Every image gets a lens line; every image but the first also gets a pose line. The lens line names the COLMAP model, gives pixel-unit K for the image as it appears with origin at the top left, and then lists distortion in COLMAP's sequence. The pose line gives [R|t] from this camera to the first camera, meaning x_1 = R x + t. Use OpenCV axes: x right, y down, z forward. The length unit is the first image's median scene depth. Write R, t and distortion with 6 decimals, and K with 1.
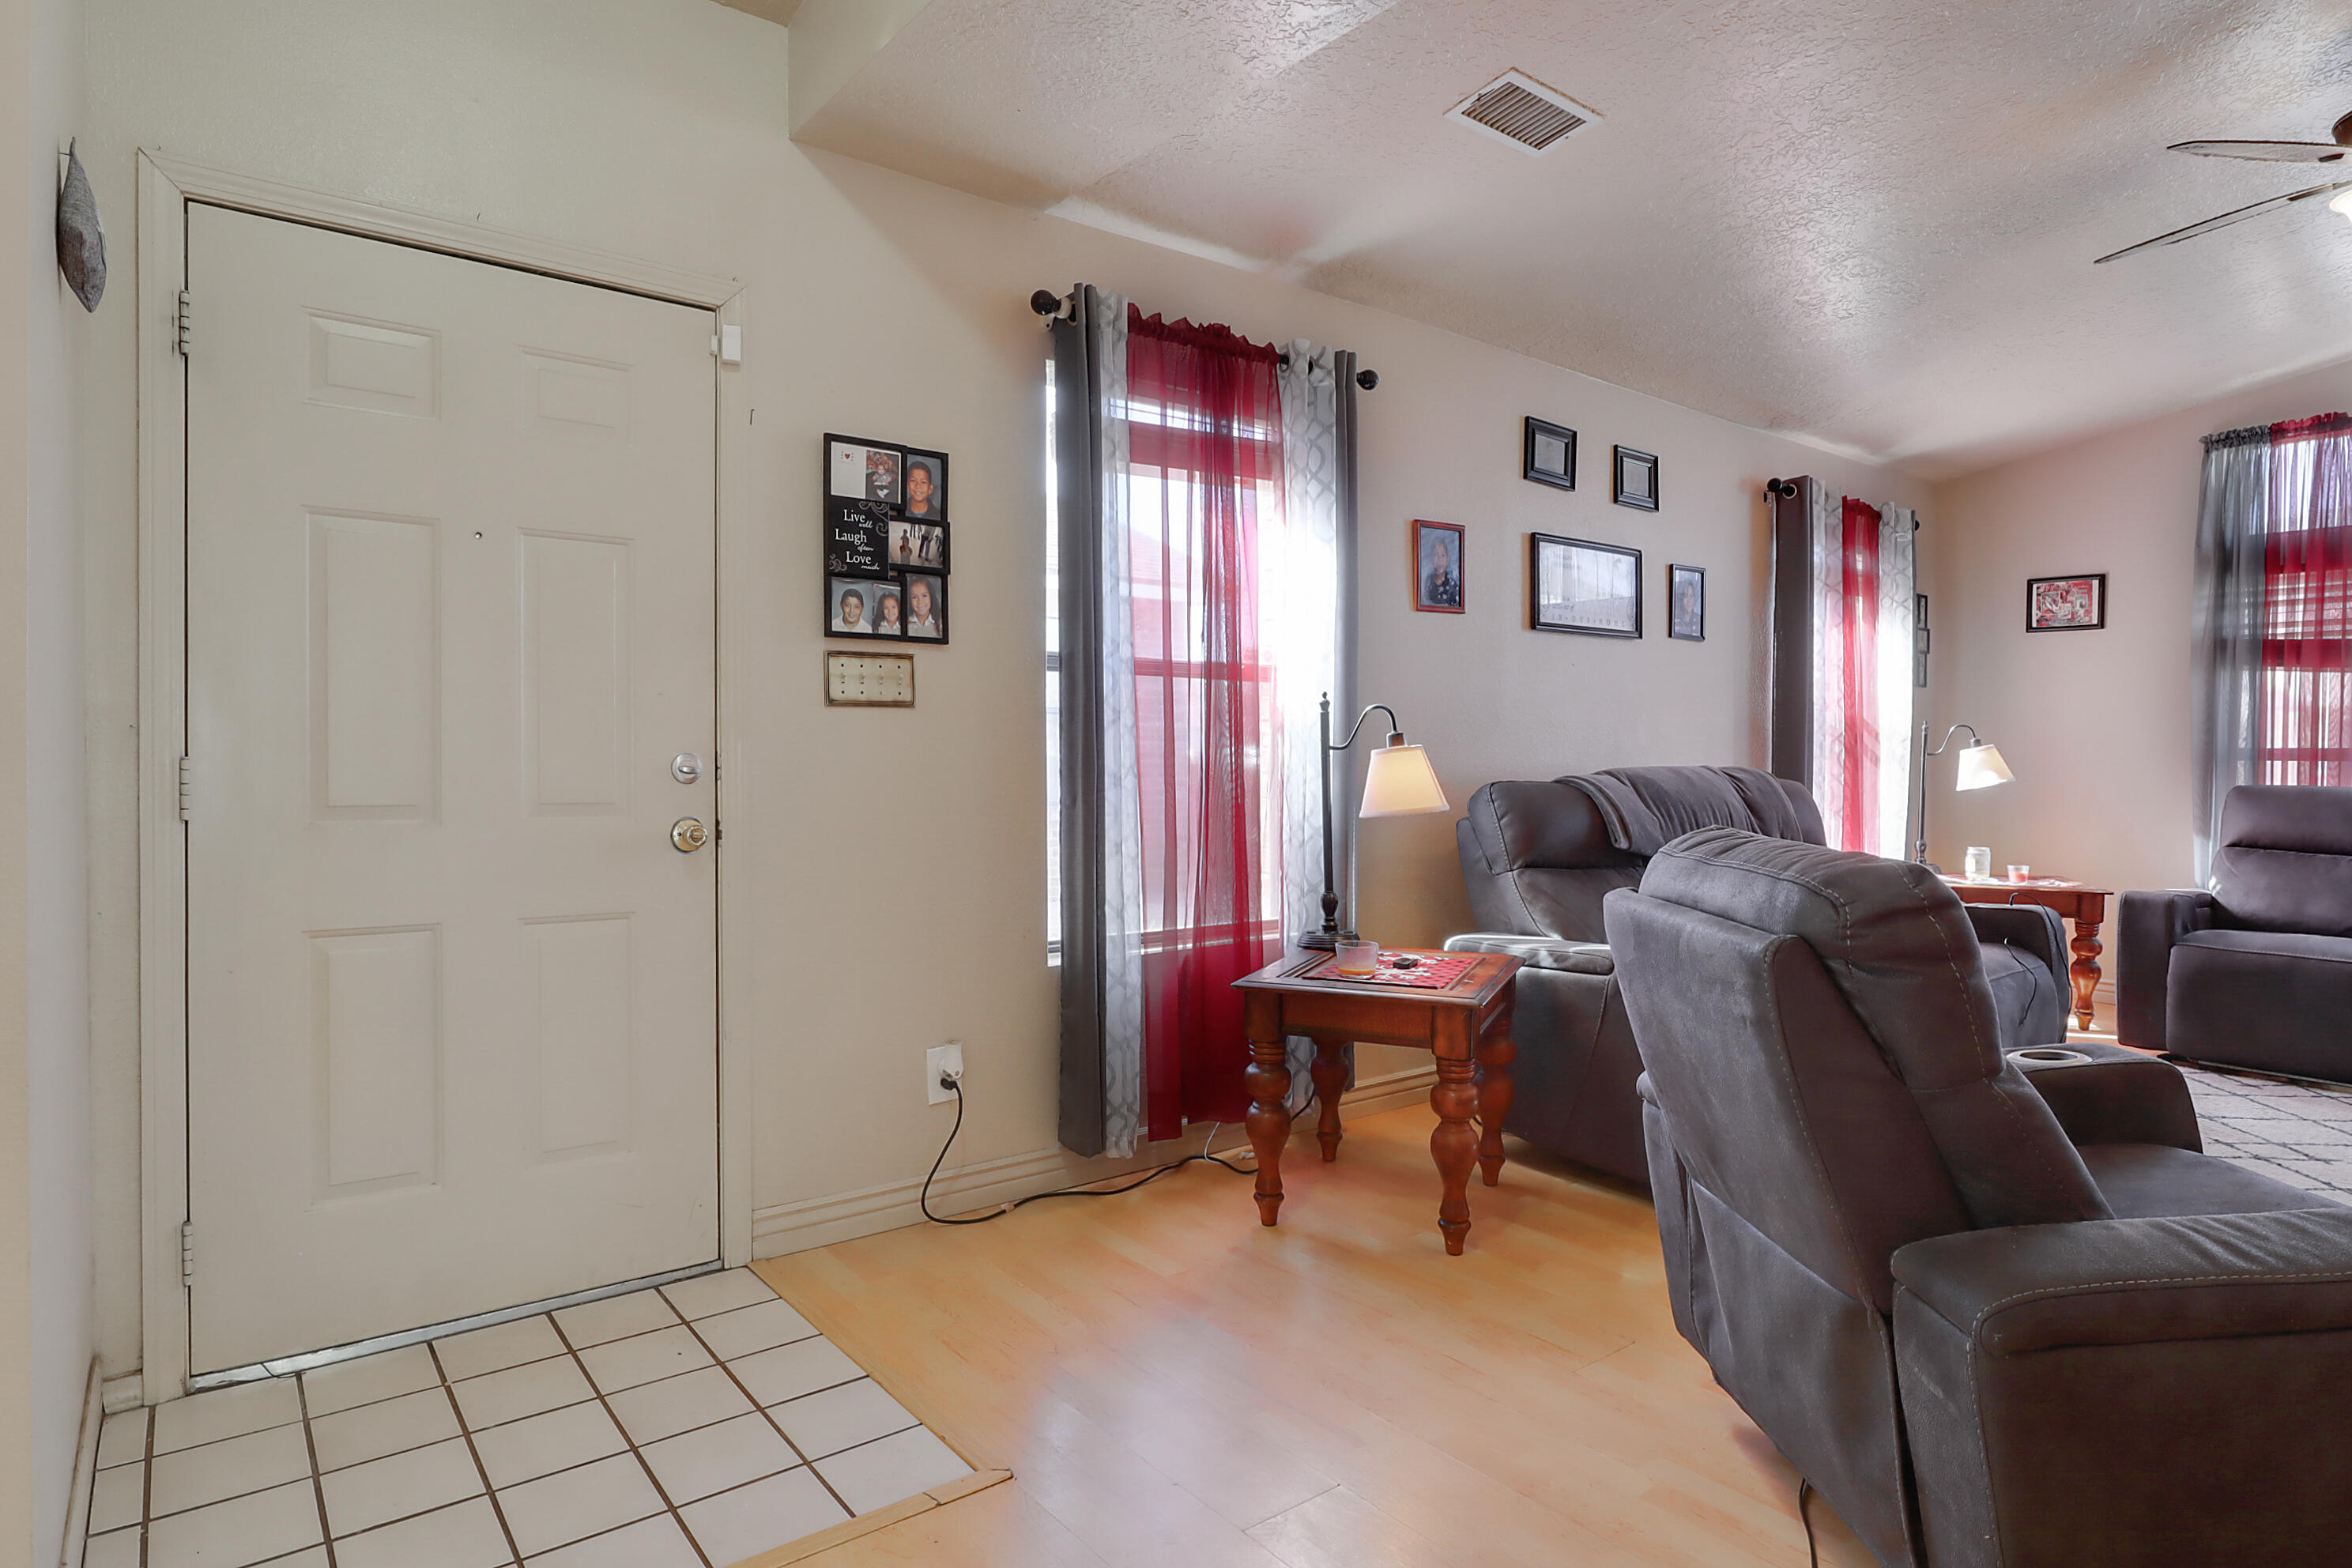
lens RADIAL K [[1289.1, 0, 1177.1], [0, 1289.1, 762.9], [0, 0, 1]] dist [0.003005, 0.001222]
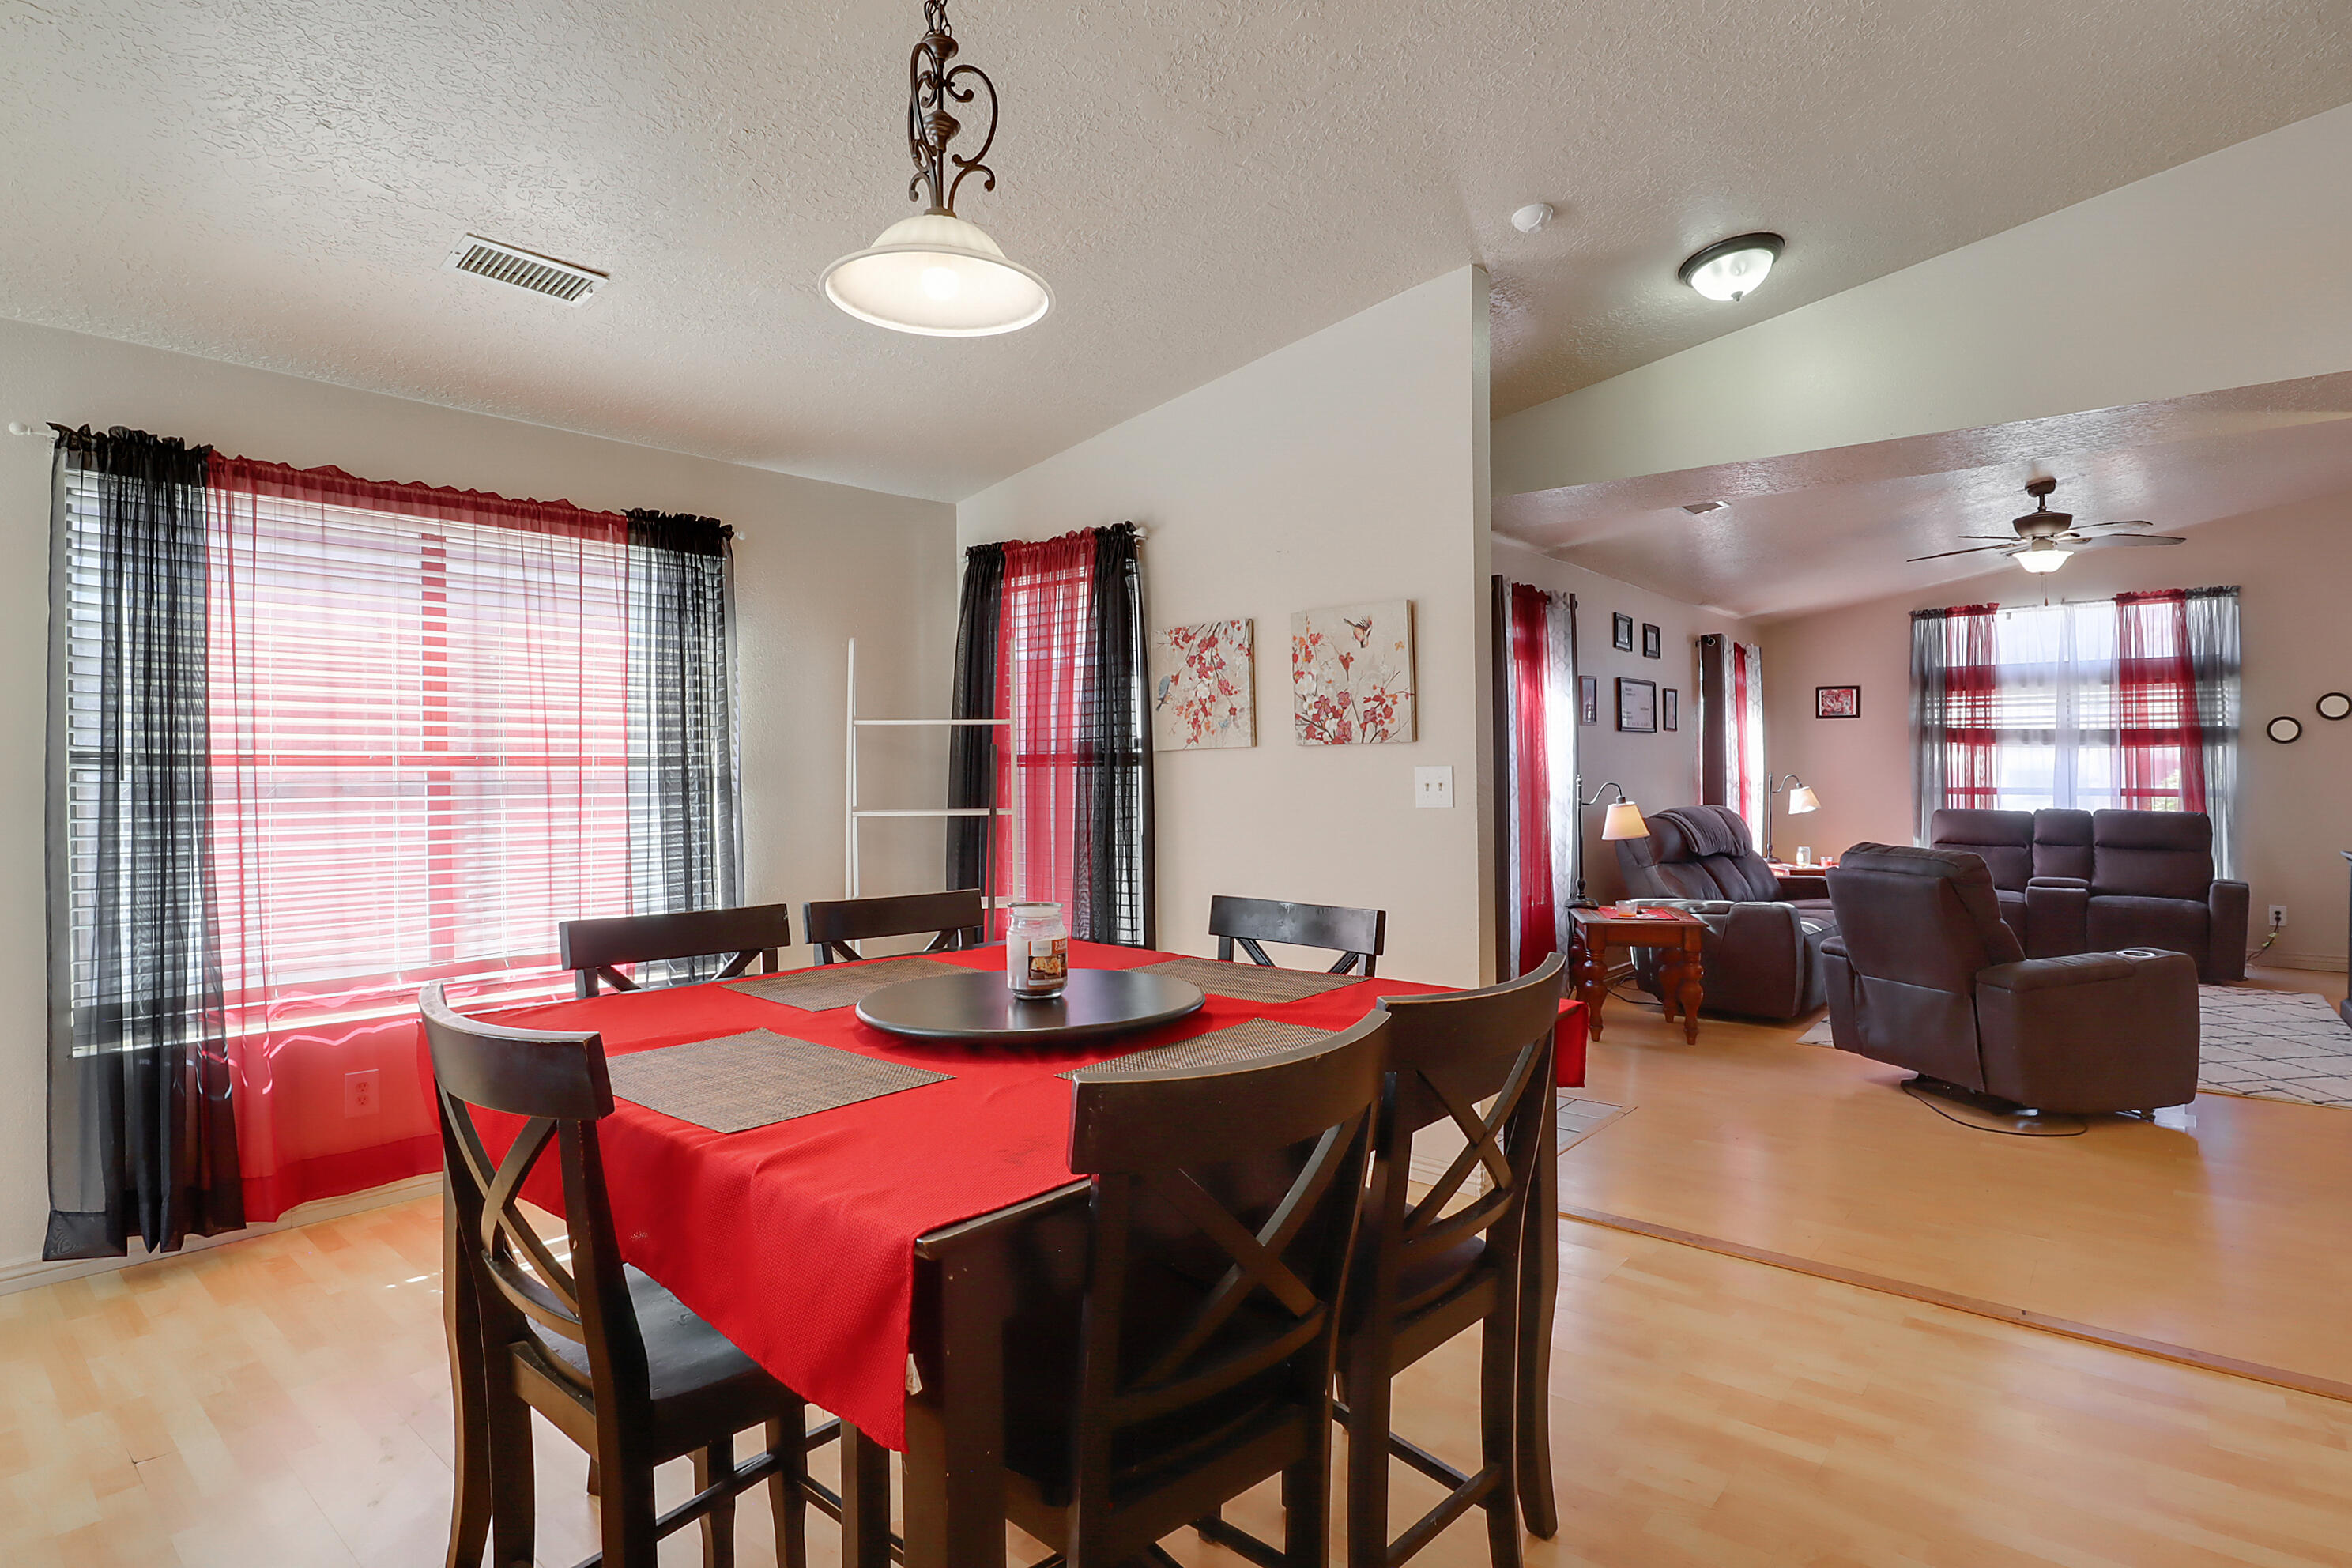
lens RADIAL K [[1164.5, 0, 1177.8], [0, 1164.5, 755.5], [0, 0, 1]] dist [-0.039629, 0.018483]
pose [[0.984494, -0.007650, 0.175249, -0.493260], [0.011859, 0.999666, -0.022978, -0.032368], [-0.175015, 0.024700, 0.984256, -0.385589]]
